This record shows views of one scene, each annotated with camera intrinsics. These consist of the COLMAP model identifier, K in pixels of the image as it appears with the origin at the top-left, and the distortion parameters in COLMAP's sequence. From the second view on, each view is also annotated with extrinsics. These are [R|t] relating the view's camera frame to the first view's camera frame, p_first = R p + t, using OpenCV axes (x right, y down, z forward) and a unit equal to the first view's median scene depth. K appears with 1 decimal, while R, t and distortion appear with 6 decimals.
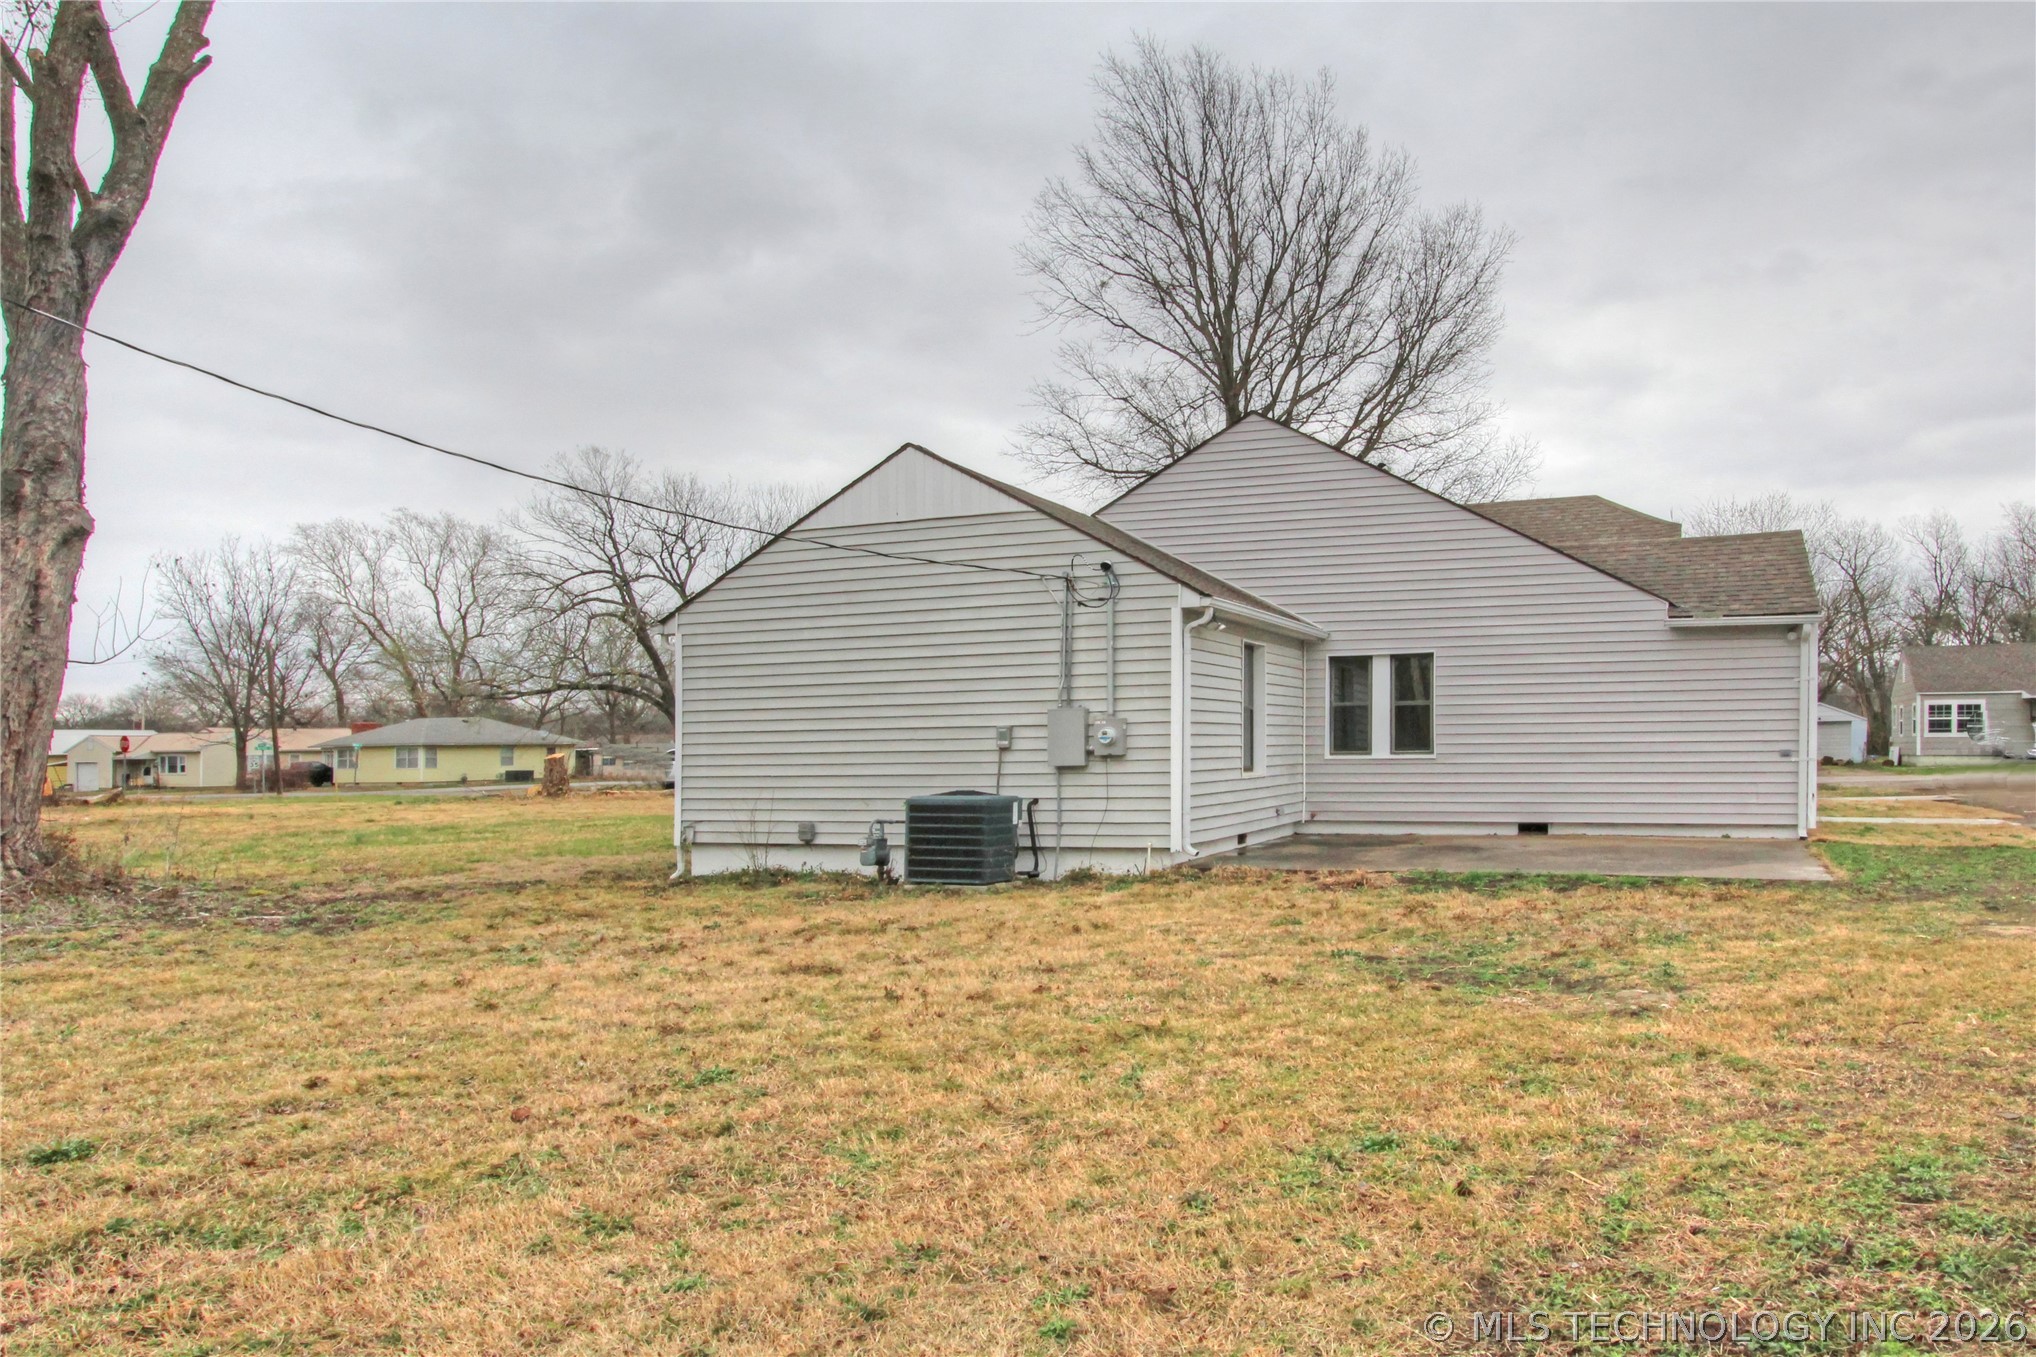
lens RADIAL K [[1208.2, 0, 1020.5], [0, 1208.2, 737.1], [0, 0, 1]] dist [-0.003071, -0.002455]
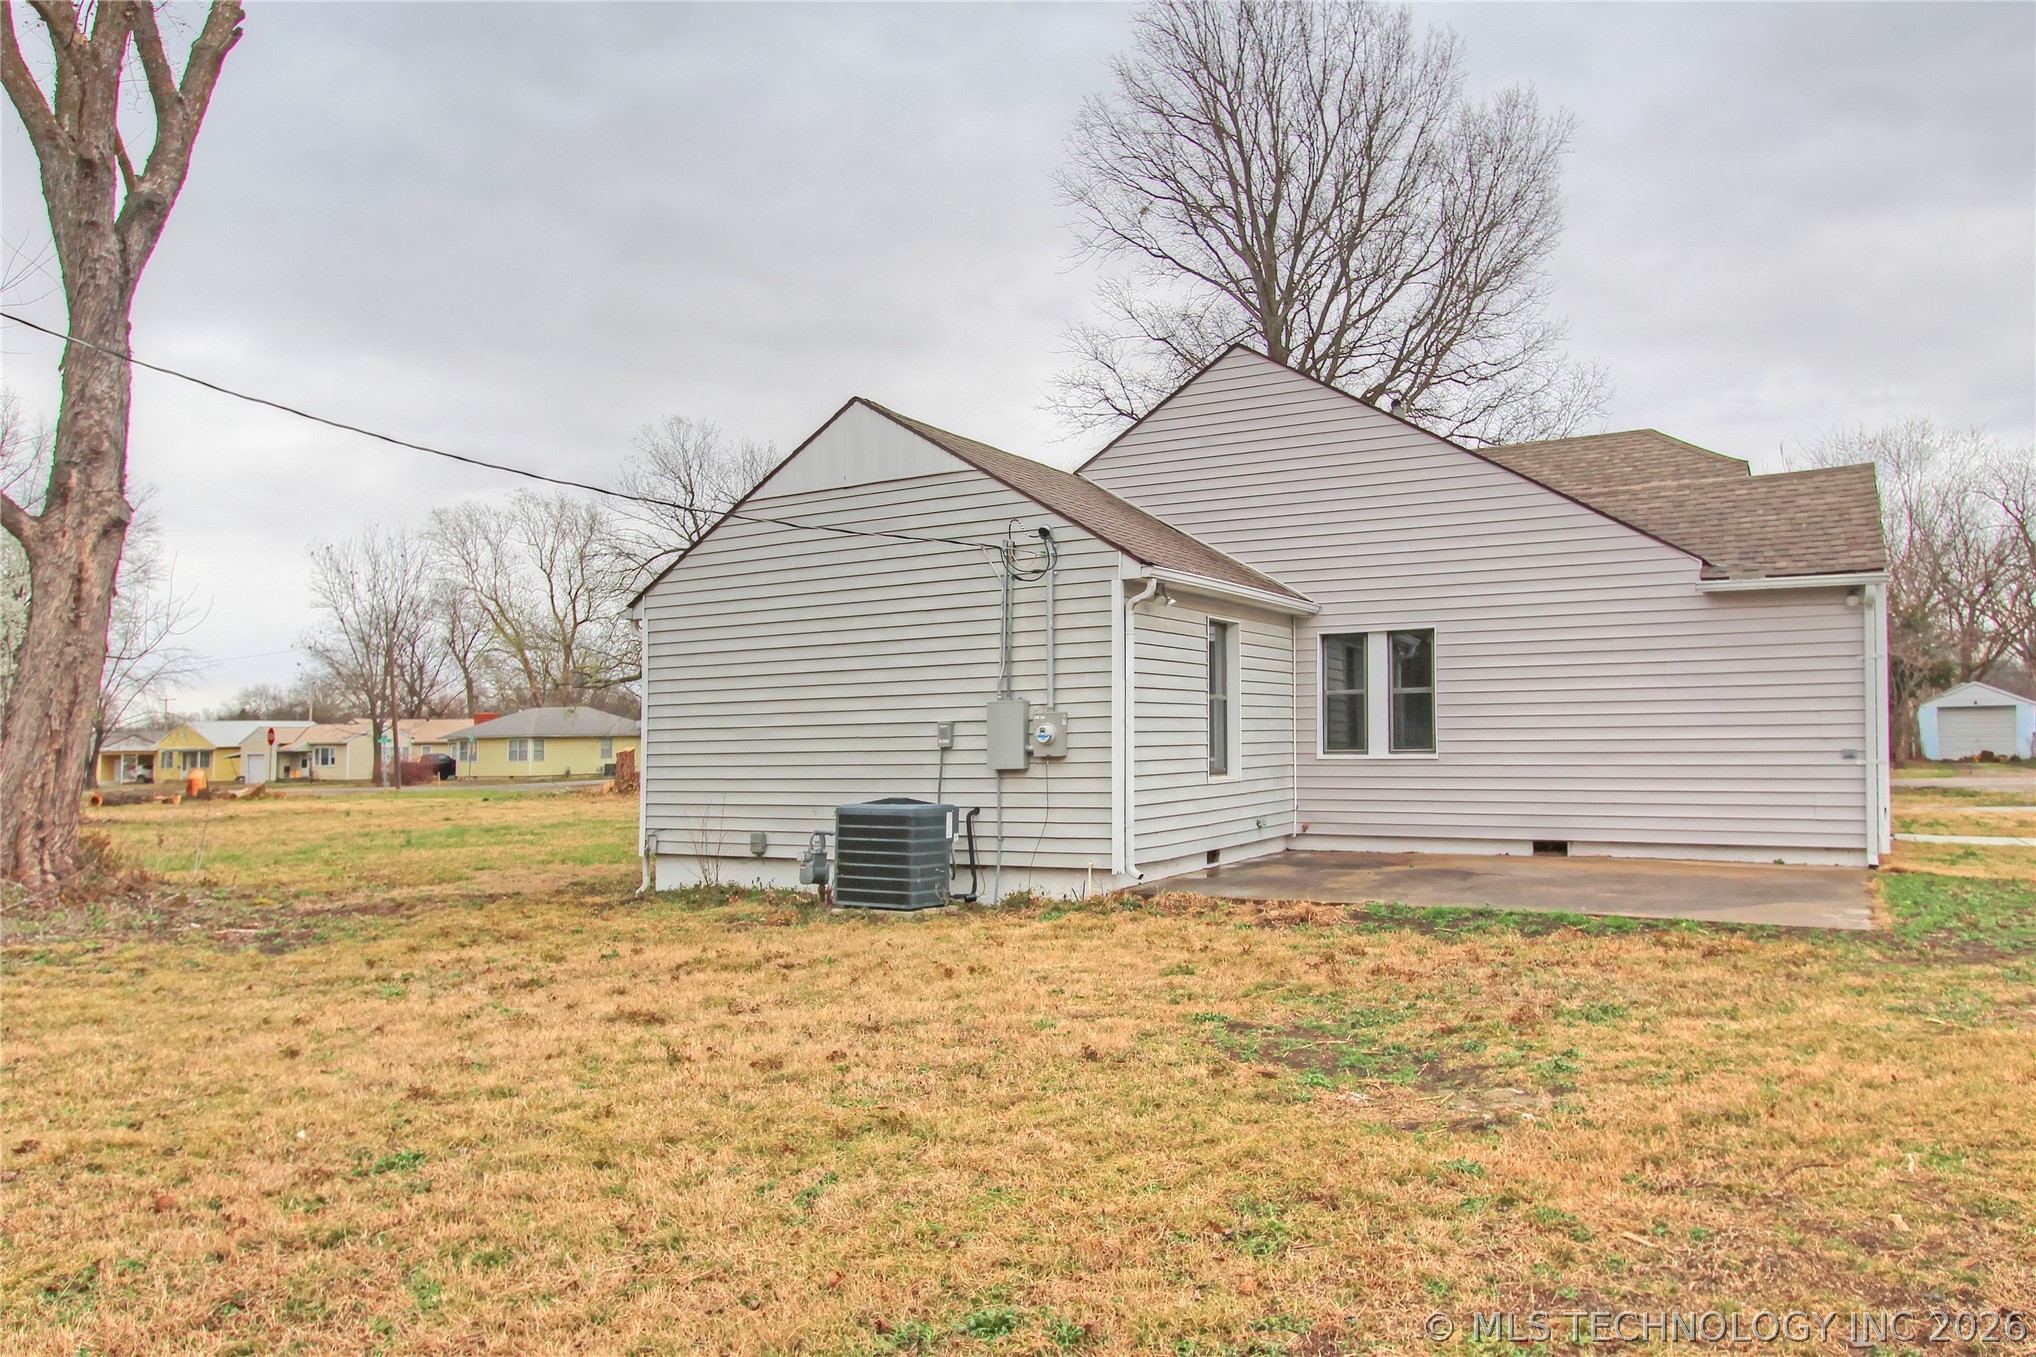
lens RADIAL K [[1333.2, 0, 1018.0], [0, 1333.2, 678.5], [0, 0, 1]] dist [-0.005038, 0.001198]
pose [[0.993272, -0.013230, -0.115050, 0.143623], [0.009425, 0.999393, -0.033550, -0.007524], [0.115424, 0.032239, 0.992793, 0.070128]]
